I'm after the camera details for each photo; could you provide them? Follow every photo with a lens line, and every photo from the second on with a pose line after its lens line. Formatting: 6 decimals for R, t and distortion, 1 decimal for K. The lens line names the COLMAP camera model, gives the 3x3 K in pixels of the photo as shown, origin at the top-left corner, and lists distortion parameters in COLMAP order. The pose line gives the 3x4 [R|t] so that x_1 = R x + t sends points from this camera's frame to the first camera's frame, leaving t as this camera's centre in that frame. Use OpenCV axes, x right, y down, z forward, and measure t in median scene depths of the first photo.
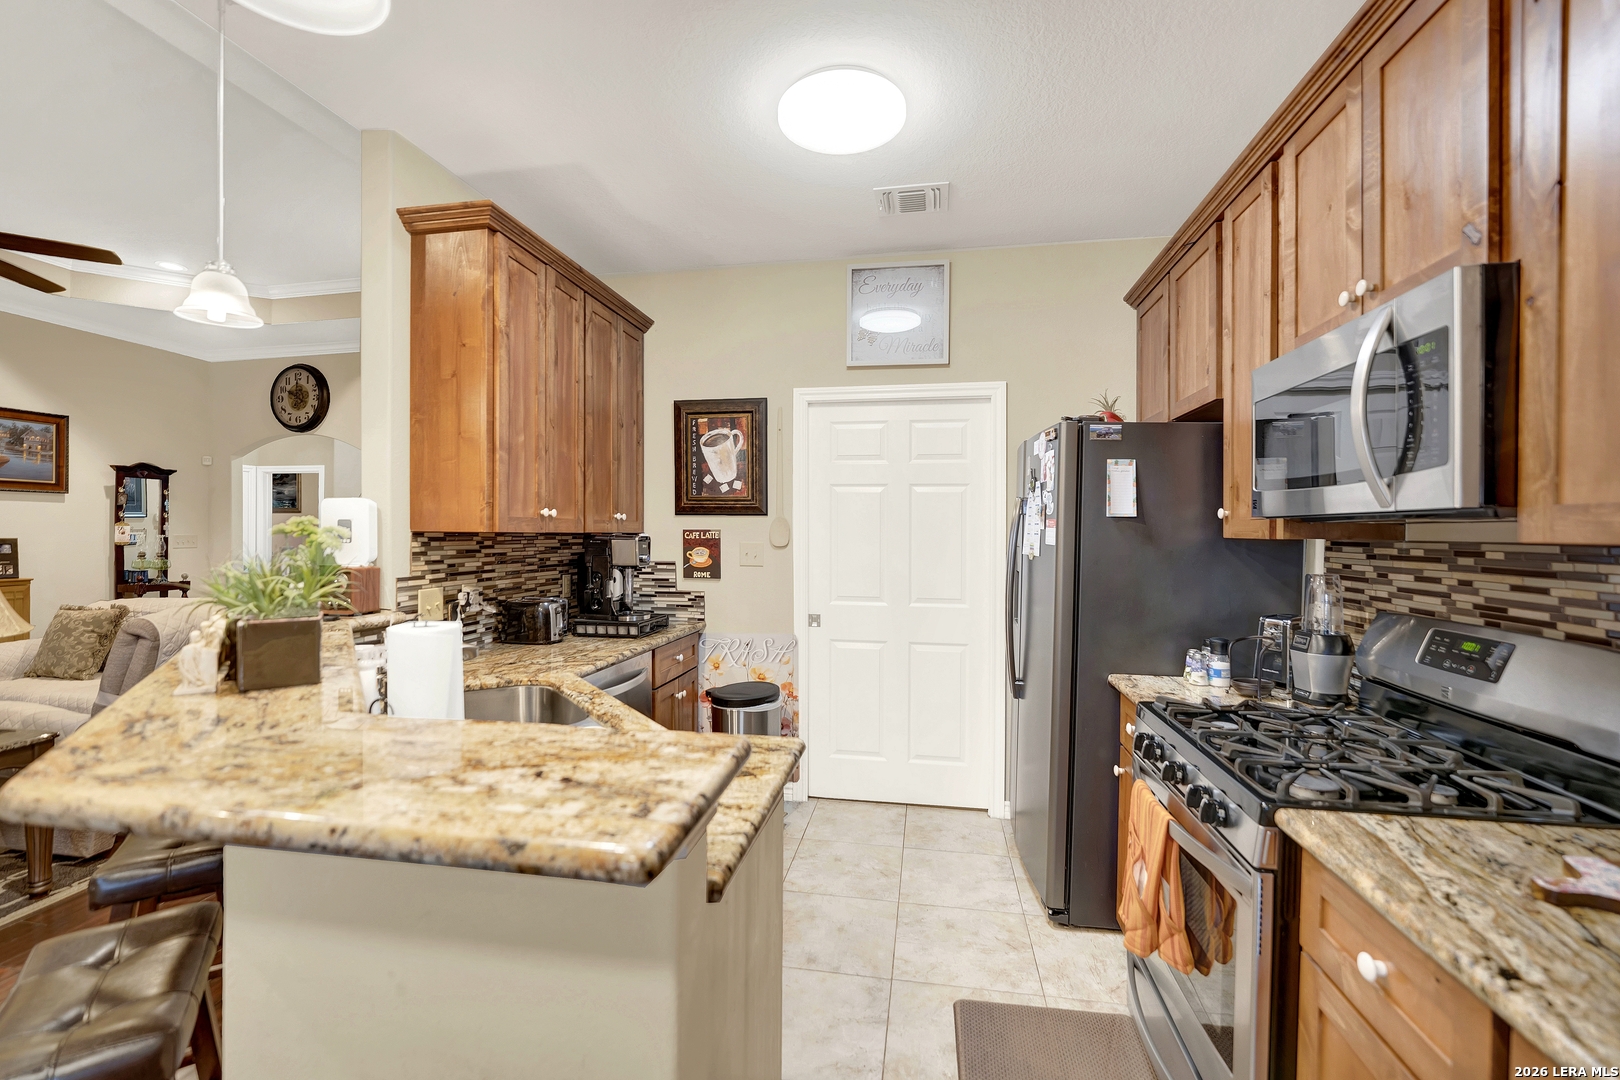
lens RADIAL K [[683.8, 0, 817.9], [0, 683.8, 546.6], [0, 0, 1]] dist [-0.024795, 0.002111]
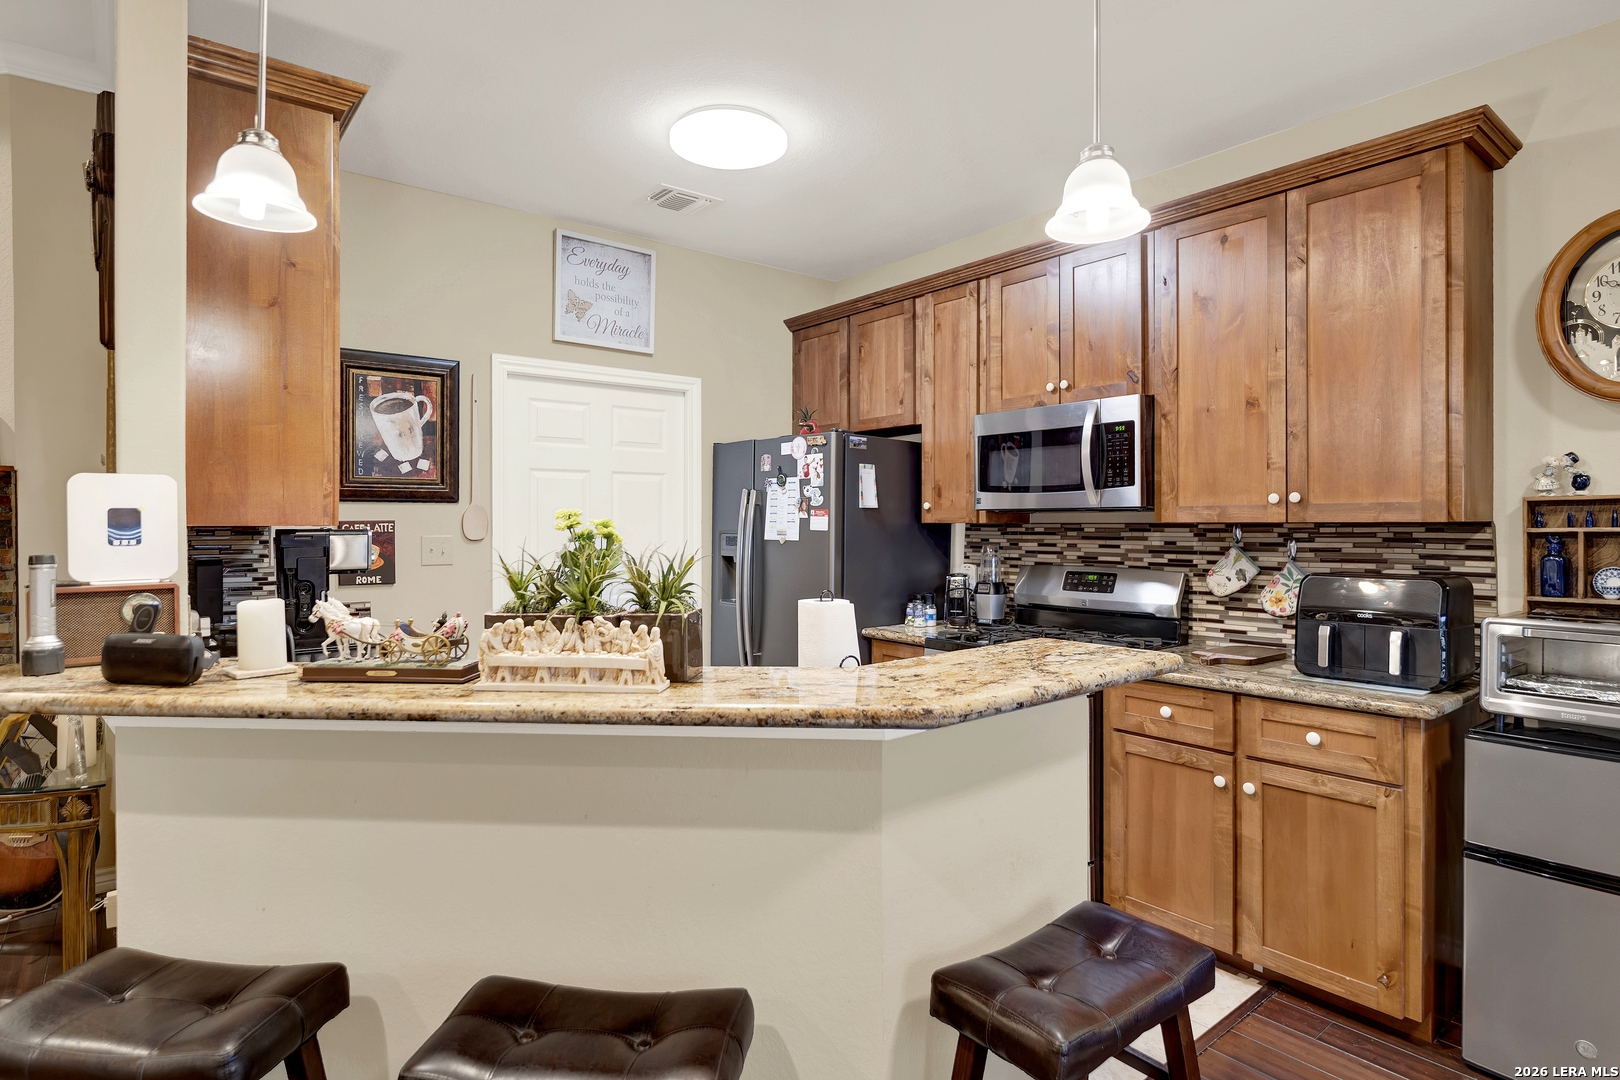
lens RADIAL K [[848.3, 0, 816.0], [0, 848.3, 530.9], [0, 0, 1]] dist [-0.001458, -0.003188]
pose [[0.651336, -0.018003, 0.758575, -1.280627], [0.024520, 0.999696, 0.002673, -0.008944], [-0.758393, 0.016859, 0.651580, 0.013183]]
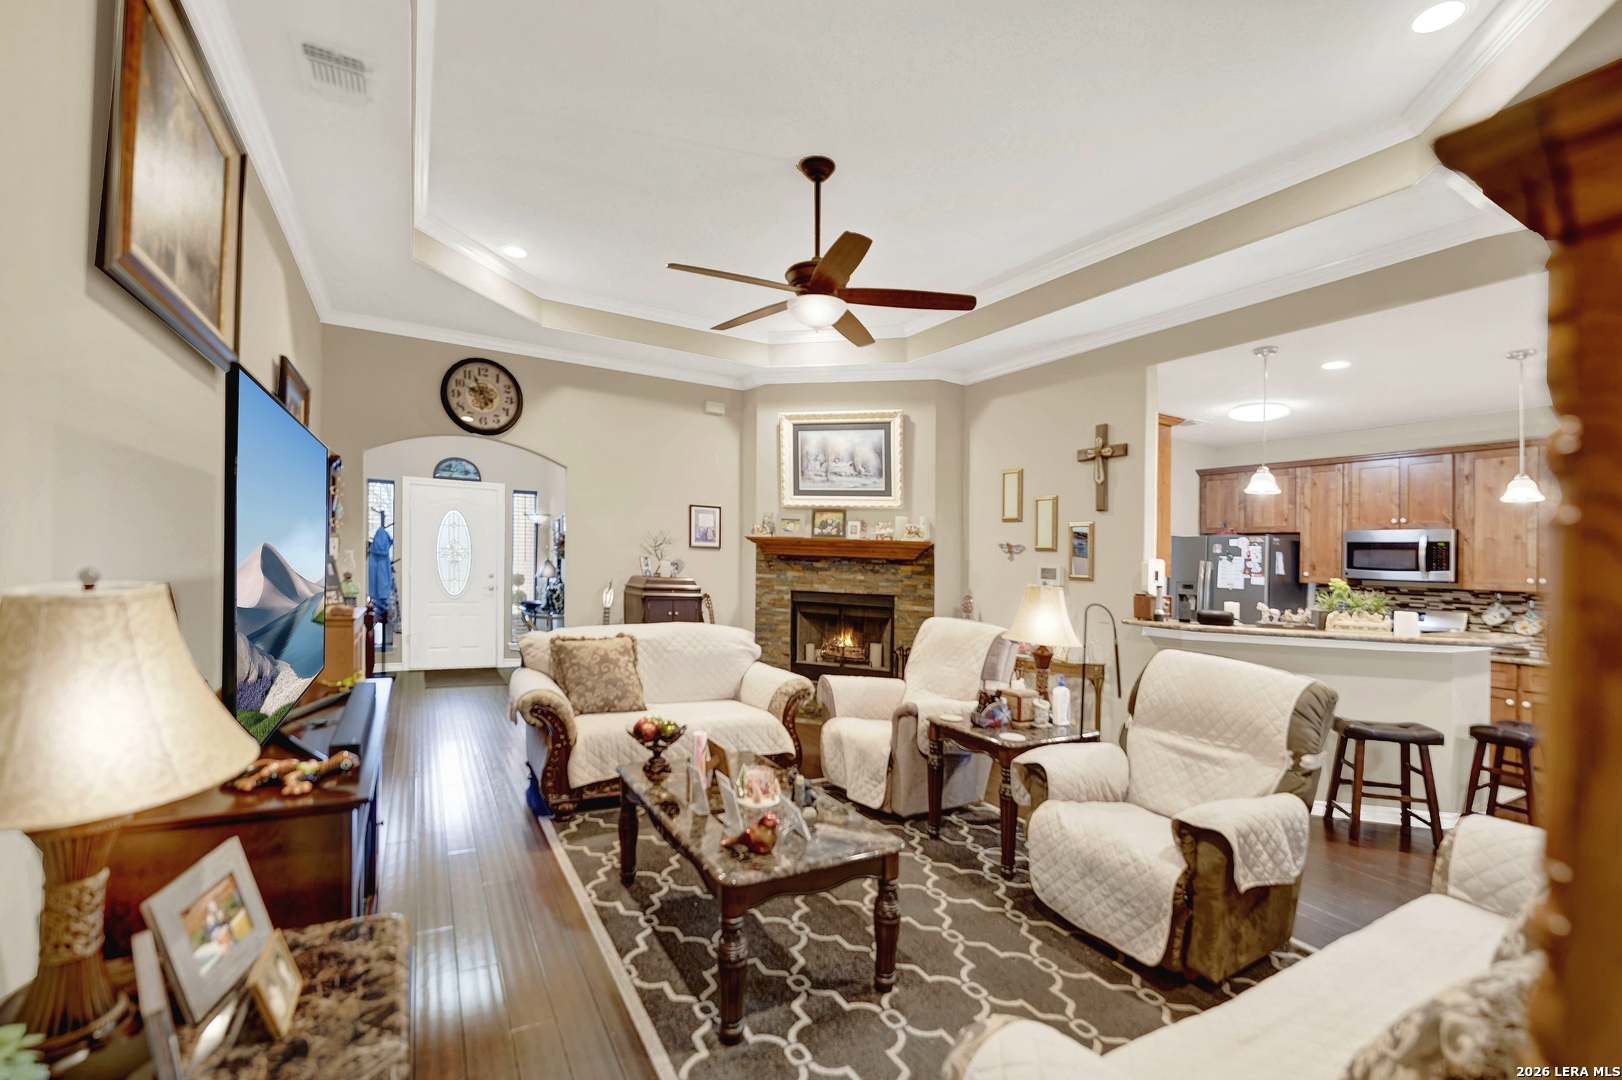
lens RADIAL K [[684.7, 0, 834.8], [0, 684.7, 545.0], [0, 0, 1]] dist [-0.024795, 0.002111]
pose [[0.762804, 0.042759, 0.645215, -3.805905], [-0.022472, 0.998962, -0.039634, -0.019452], [-0.646240, 0.015733, 0.762972, 0.155457]]
